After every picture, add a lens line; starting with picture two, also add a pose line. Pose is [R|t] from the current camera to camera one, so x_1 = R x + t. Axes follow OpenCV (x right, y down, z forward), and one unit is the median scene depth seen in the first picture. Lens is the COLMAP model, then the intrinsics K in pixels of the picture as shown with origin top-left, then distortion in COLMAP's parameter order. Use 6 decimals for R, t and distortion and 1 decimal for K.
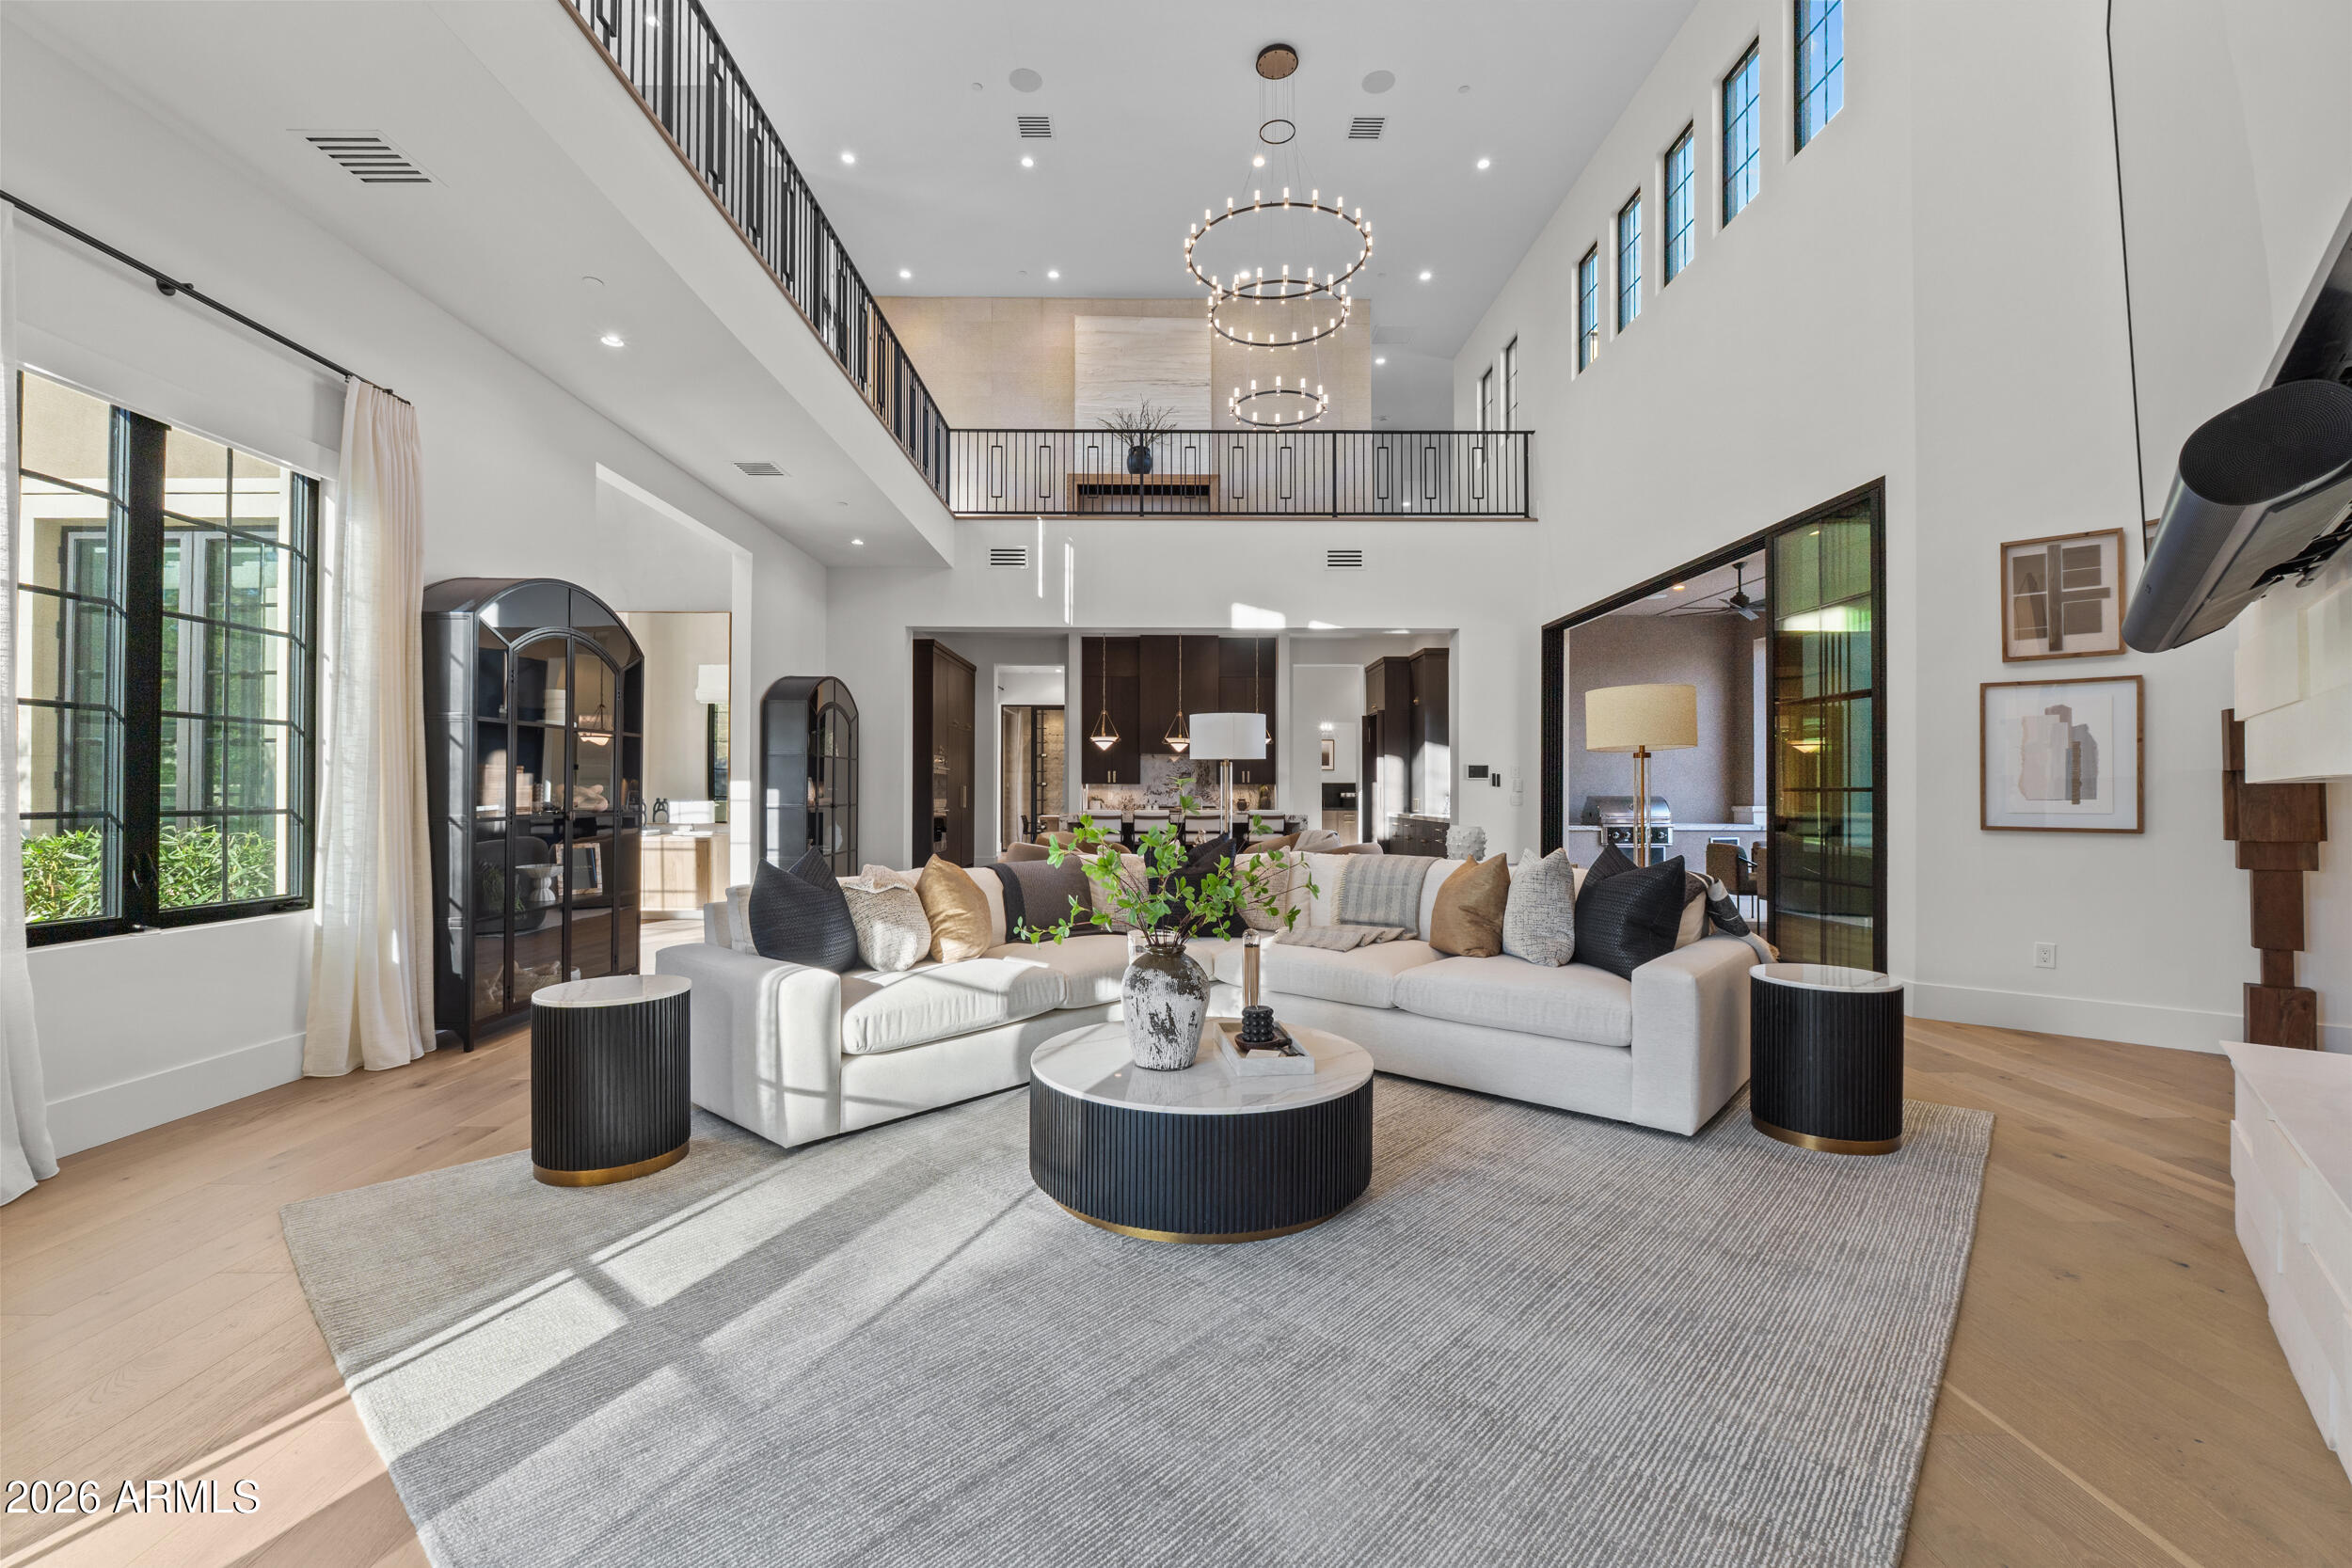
lens RADIAL K [[985.1, 0, 1165.7], [0, 985.1, 783.7], [0, 0, 1]] dist [-0.007947, -0.000375]
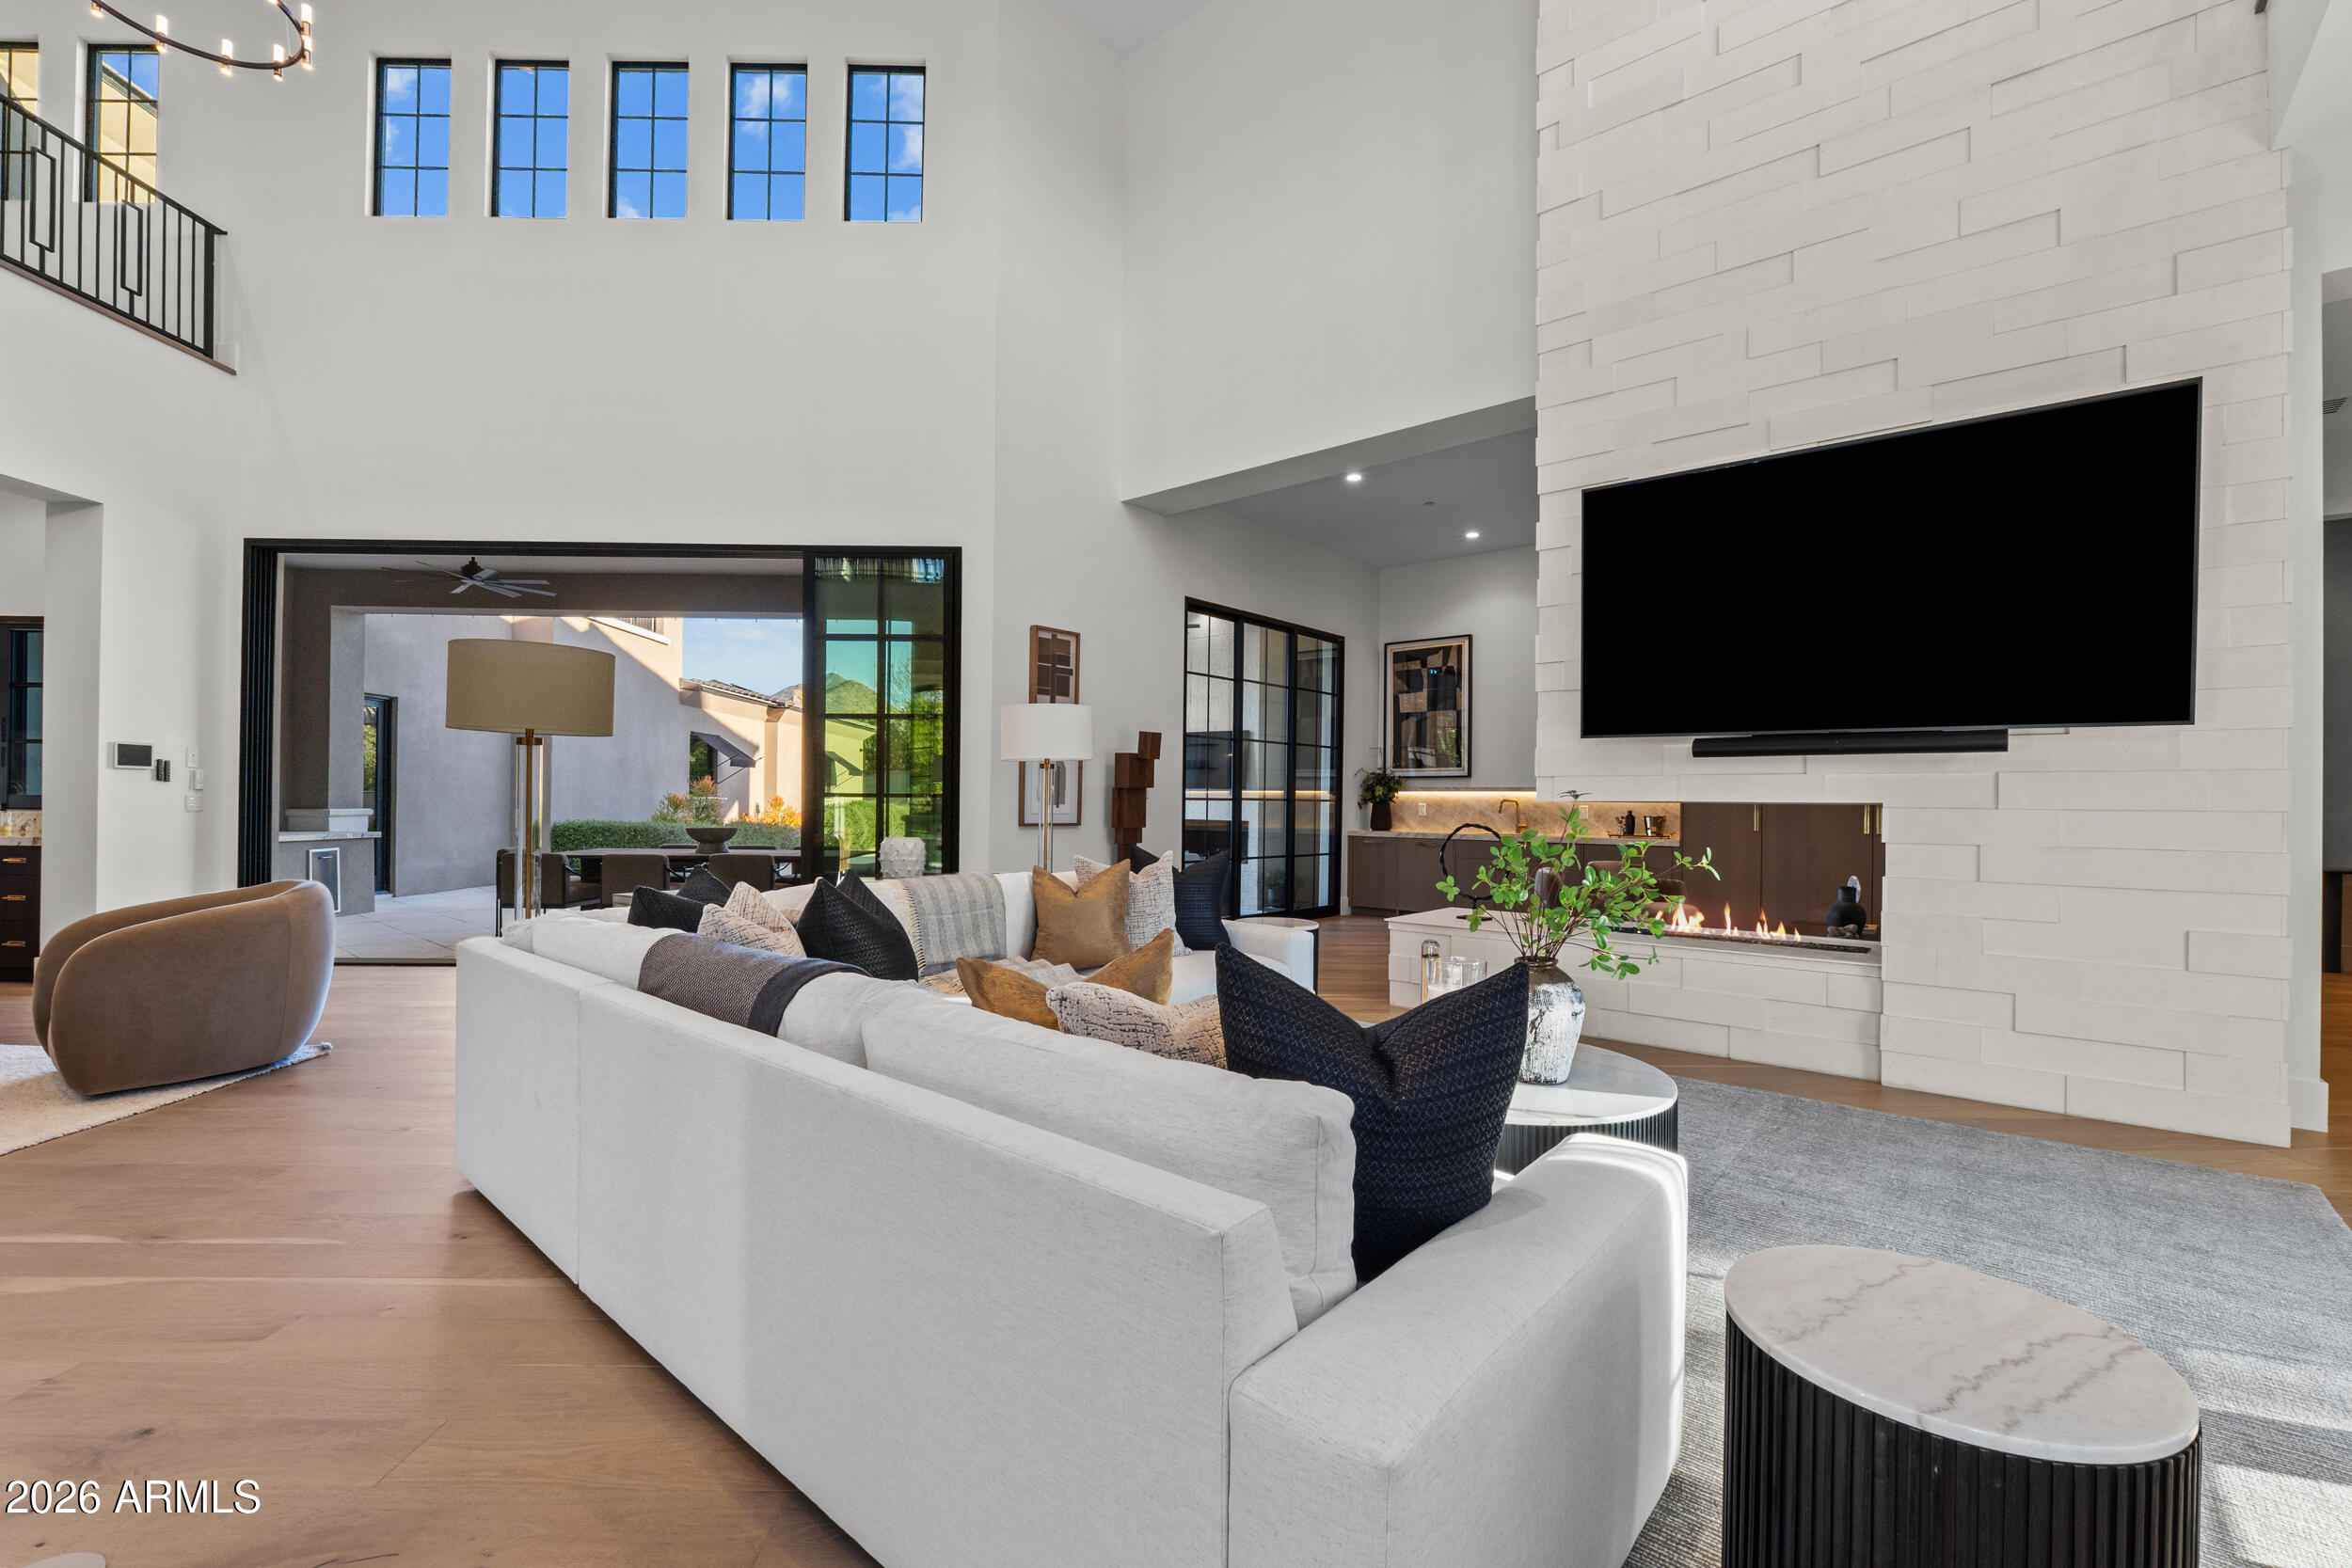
lens RADIAL K [[985.7, 0, 1169.2], [0, 985.7, 800.9], [0, 0, 1]] dist [-0.007869, -0.000182]
pose [[-0.010137, -0.001042, 0.999948, -0.269563], [-0.018706, 0.999825, 0.000852, 0.002770], [-0.999774, -0.018696, -0.010155, 0.374790]]
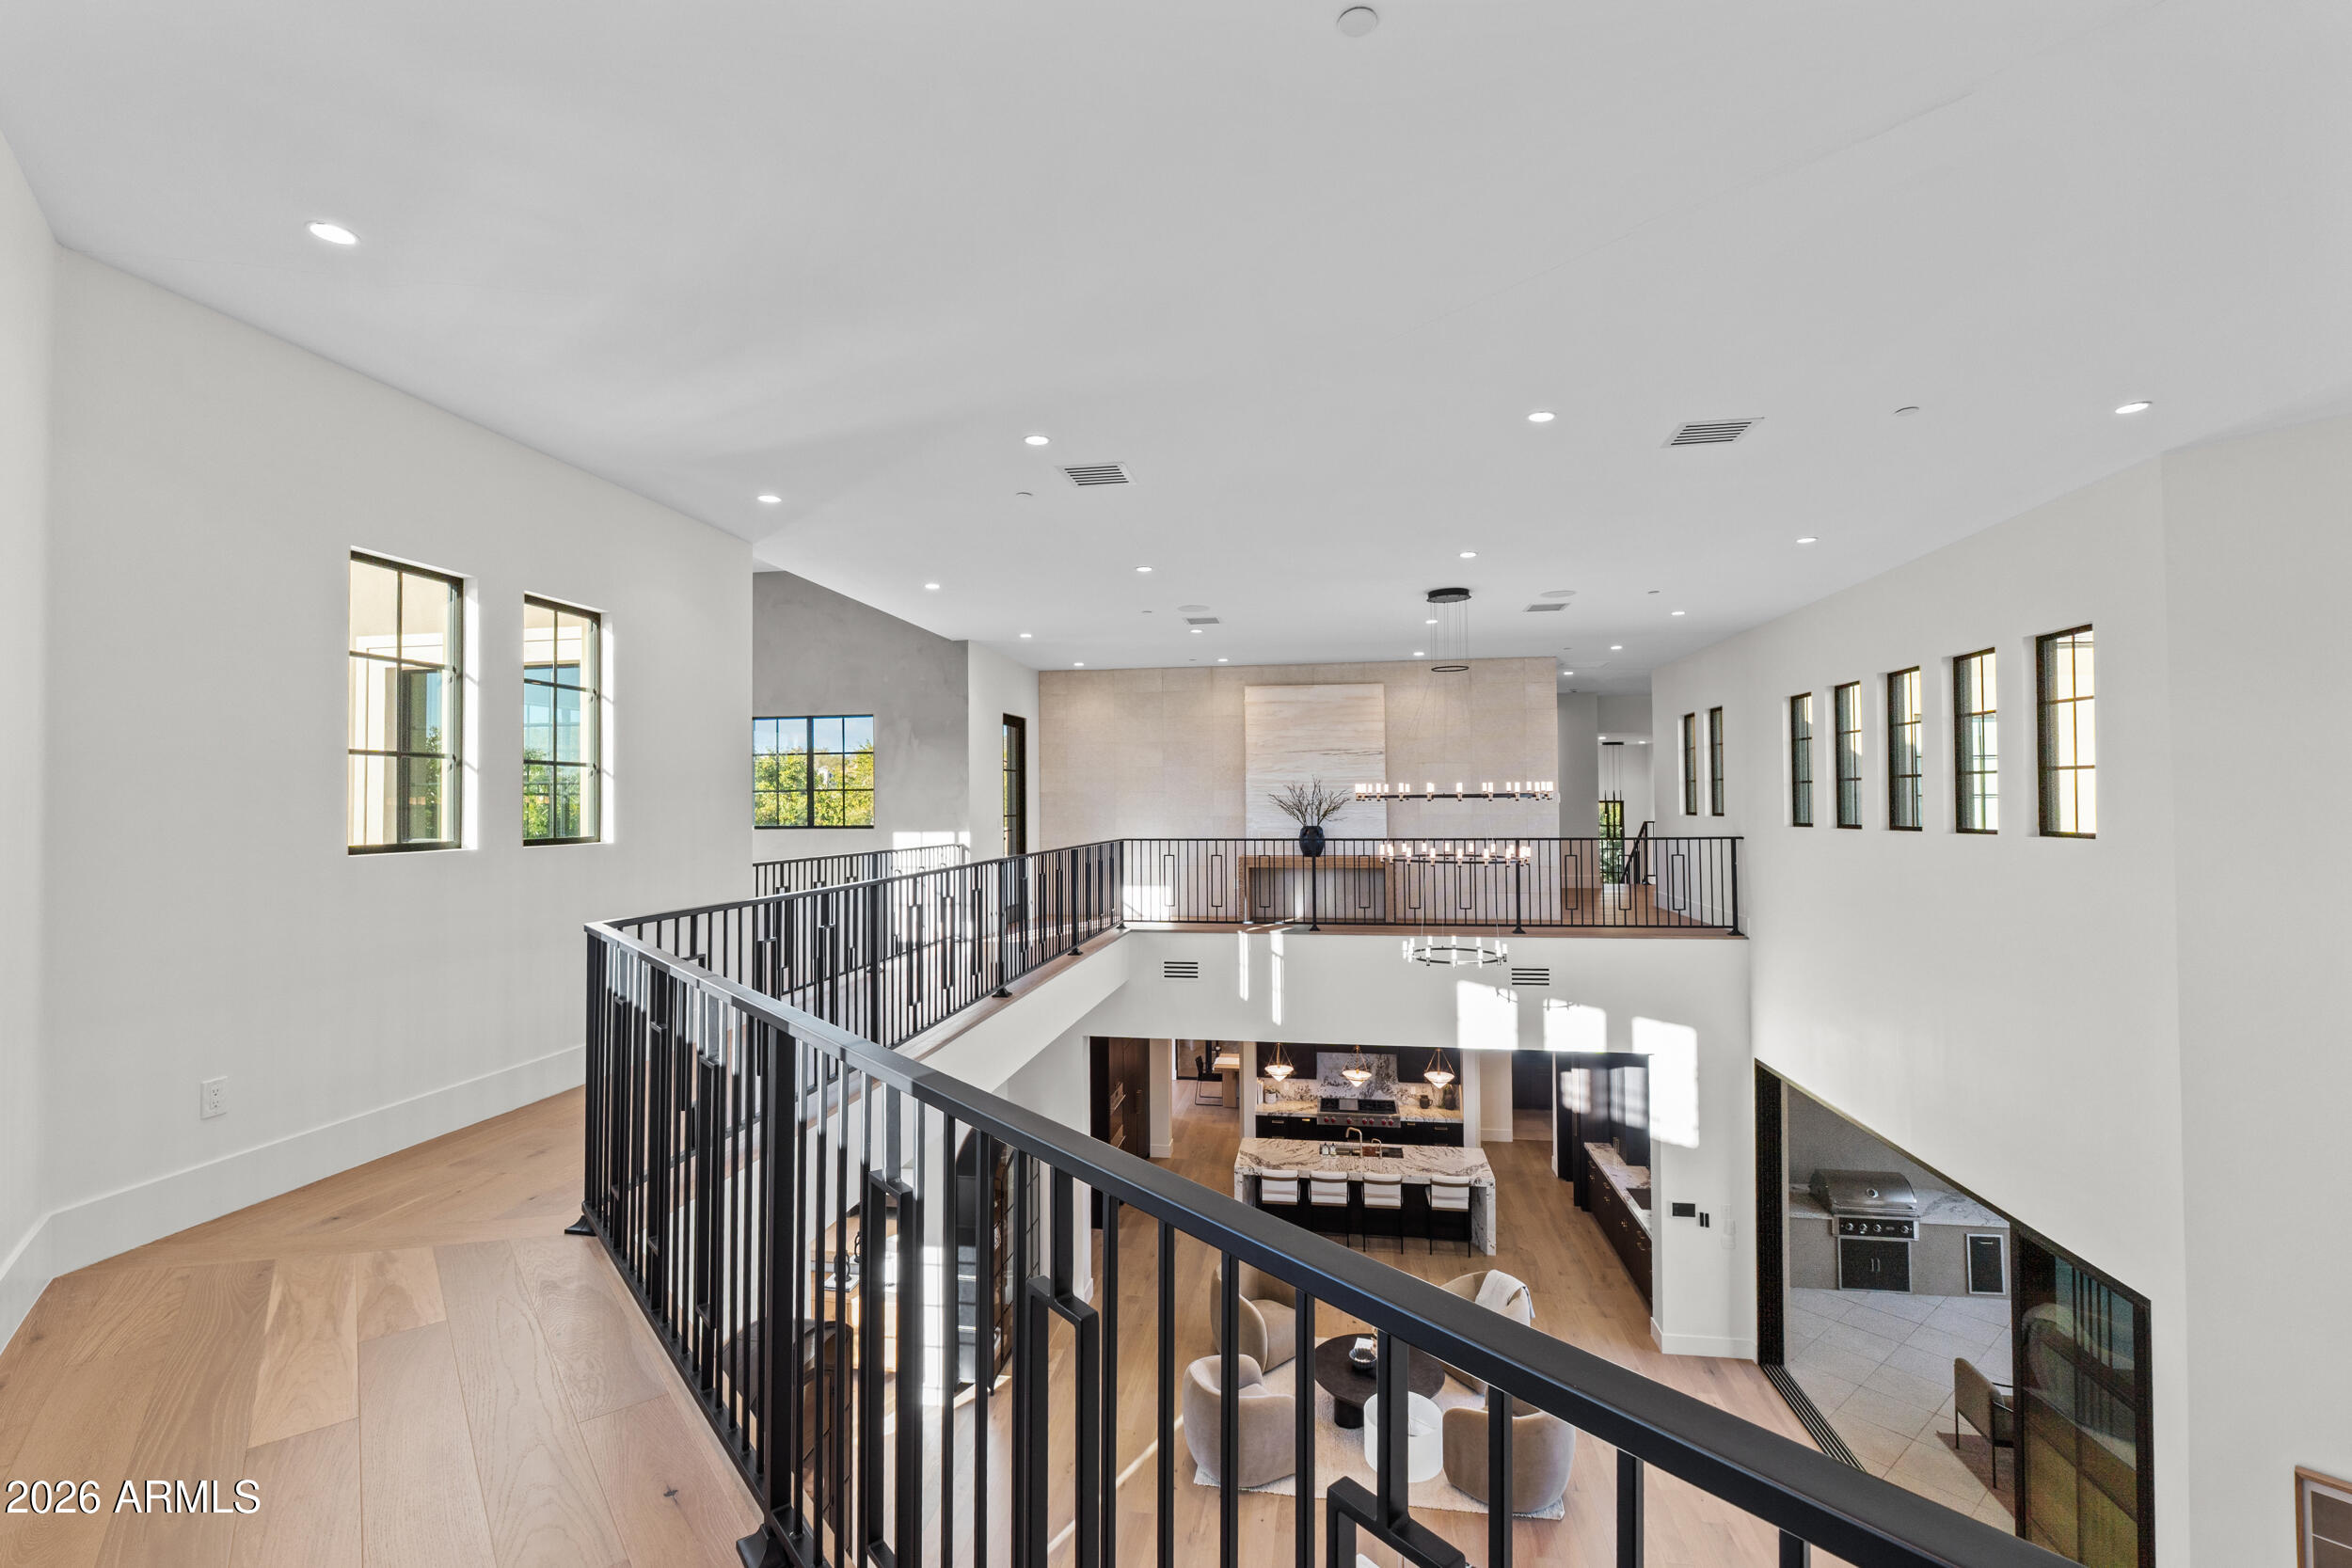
lens RADIAL K [[1026.7, 0, 1176.0], [0, 1026.7, 784.0], [0, 0, 1]] dist [-0.001317, -0.001088]
pose [[0.986736, -0.012909, -0.161818, 0.006288], [0.010954, 0.999856, -0.012962, -0.397855], [0.161962, 0.011018, 0.986736, -0.036933]]
